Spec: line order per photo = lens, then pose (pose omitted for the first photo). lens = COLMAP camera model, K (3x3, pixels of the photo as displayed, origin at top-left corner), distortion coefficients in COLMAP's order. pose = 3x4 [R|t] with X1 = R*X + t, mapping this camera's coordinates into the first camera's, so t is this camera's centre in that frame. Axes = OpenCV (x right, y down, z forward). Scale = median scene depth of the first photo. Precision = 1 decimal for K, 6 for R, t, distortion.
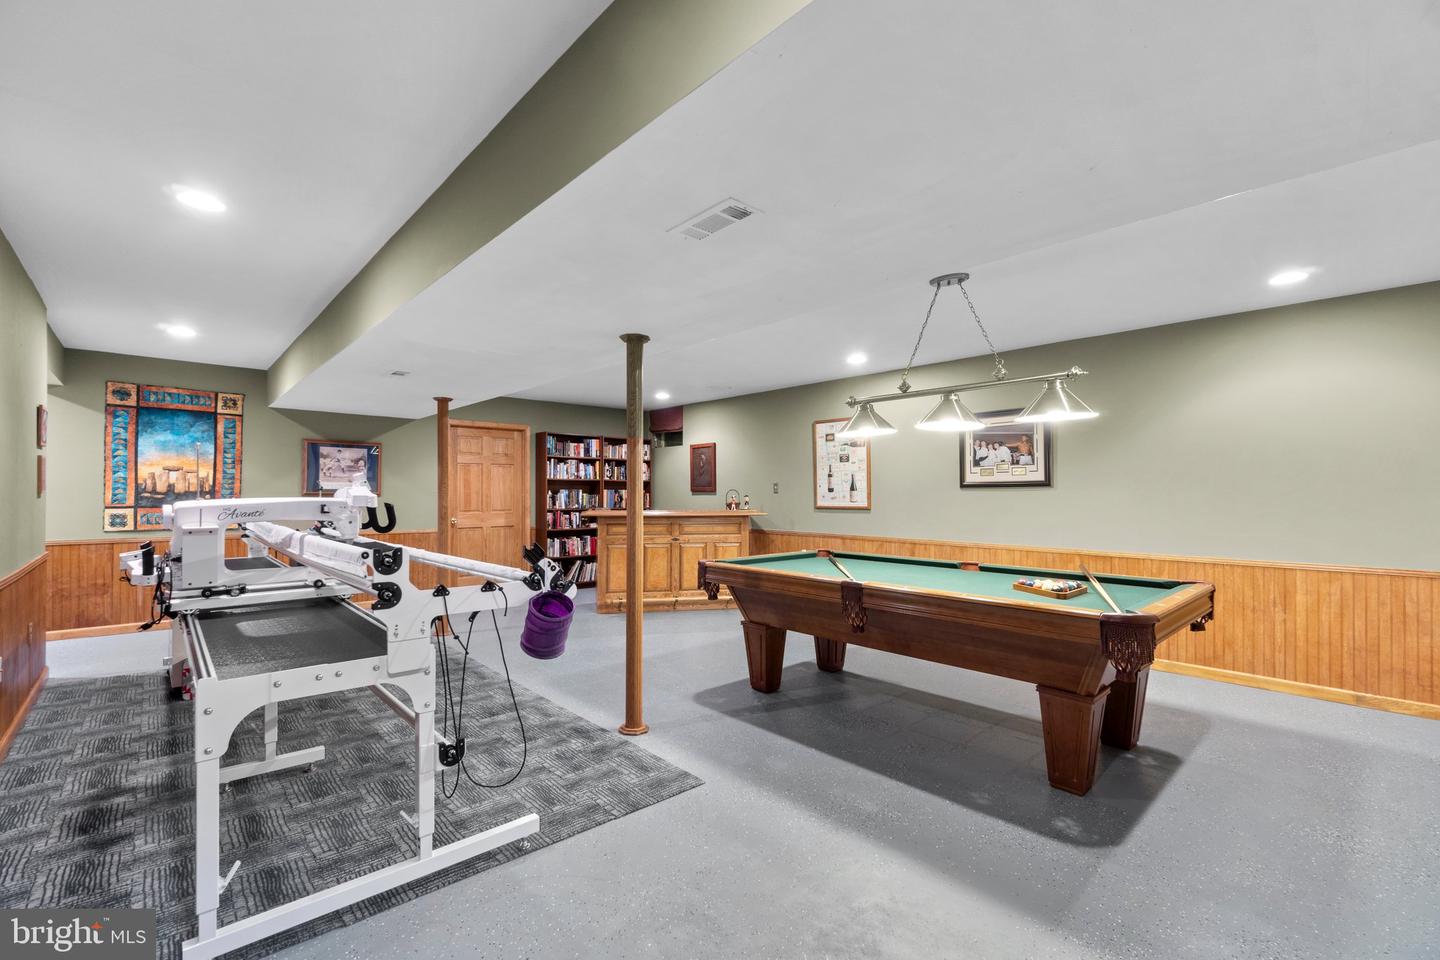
lens RADIAL K [[621.3, 0, 709.1], [0, 621.3, 488.1], [0, 0, 1]] dist [-0.006421, -0.000414]
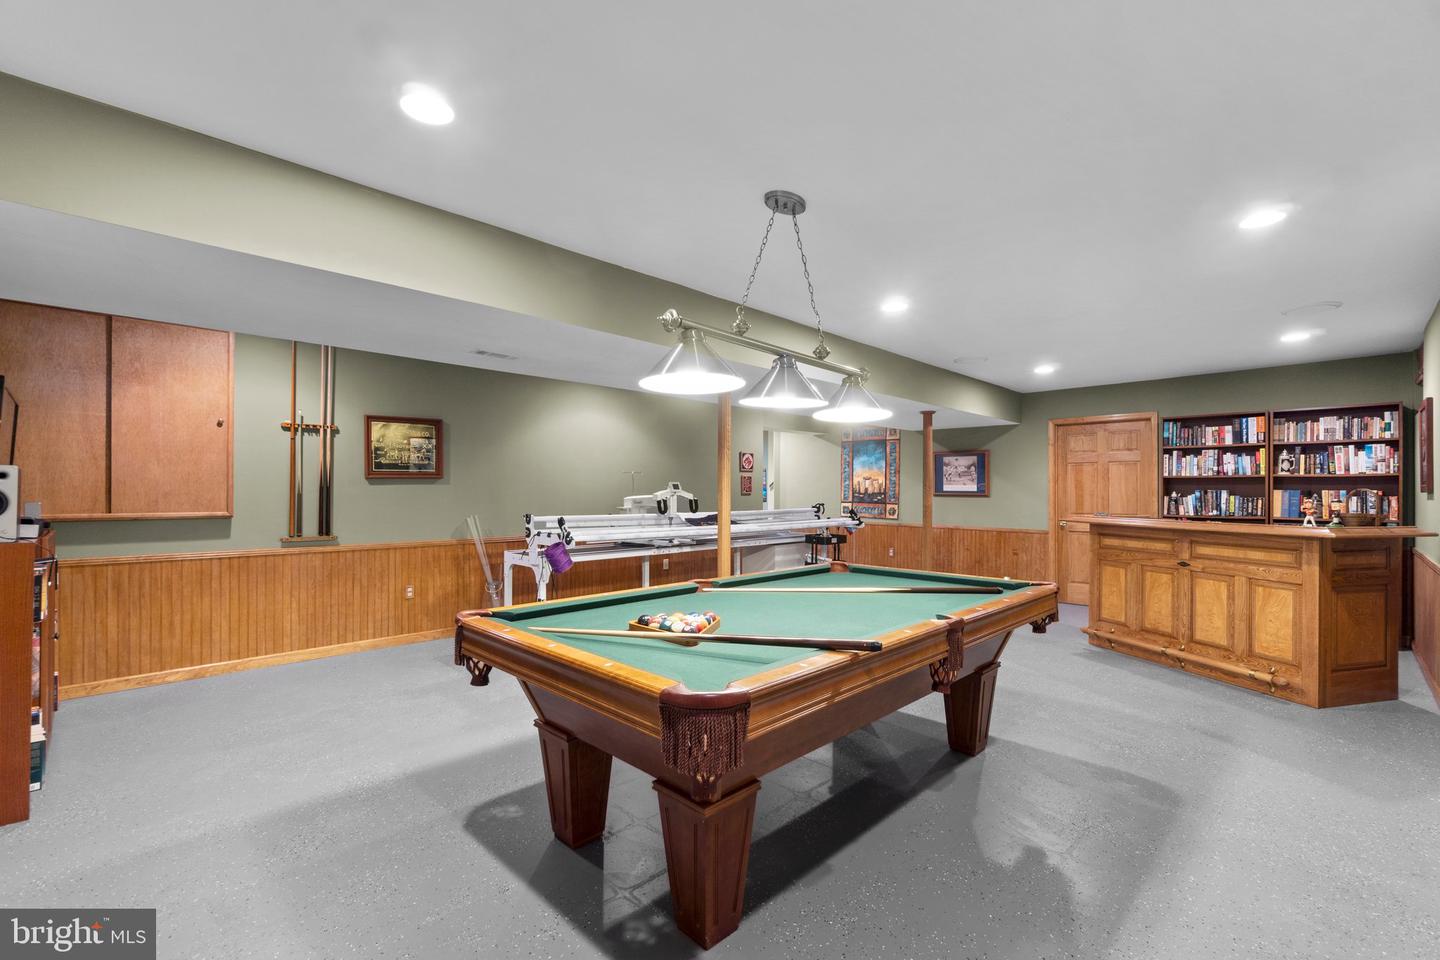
lens RADIAL K [[621.3, 0, 718.3], [0, 621.3, 487.7], [0, 0, 1]] dist [-0.006421, -0.000414]
pose [[0.055070, -0.008789, -0.998444, 0.613197], [0.004064, 0.999955, -0.008578, 0.004191], [0.998474, -0.003586, 0.055103, 0.484349]]
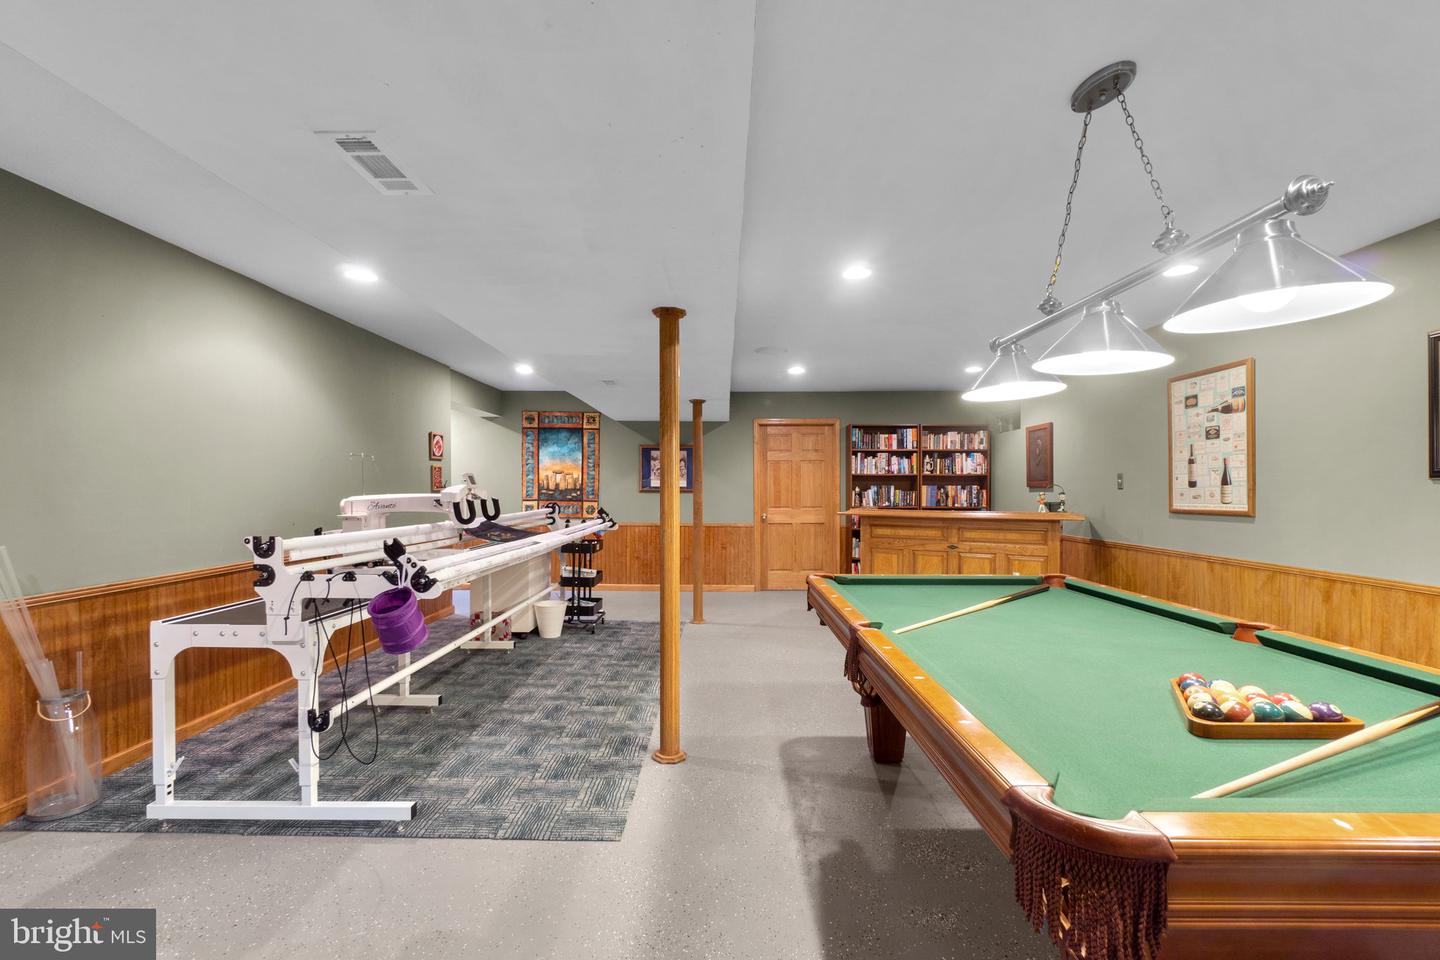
lens RADIAL K [[621.3, 0, 717.7], [0, 621.3, 494.8], [0, 0, 1]] dist [-0.006421, -0.000414]
pose [[0.737697, 0.004205, -0.675119, 0.277068], [0.006991, 0.999879, 0.013866, 0.001927], [0.675095, -0.014948, 0.737579, 0.209687]]
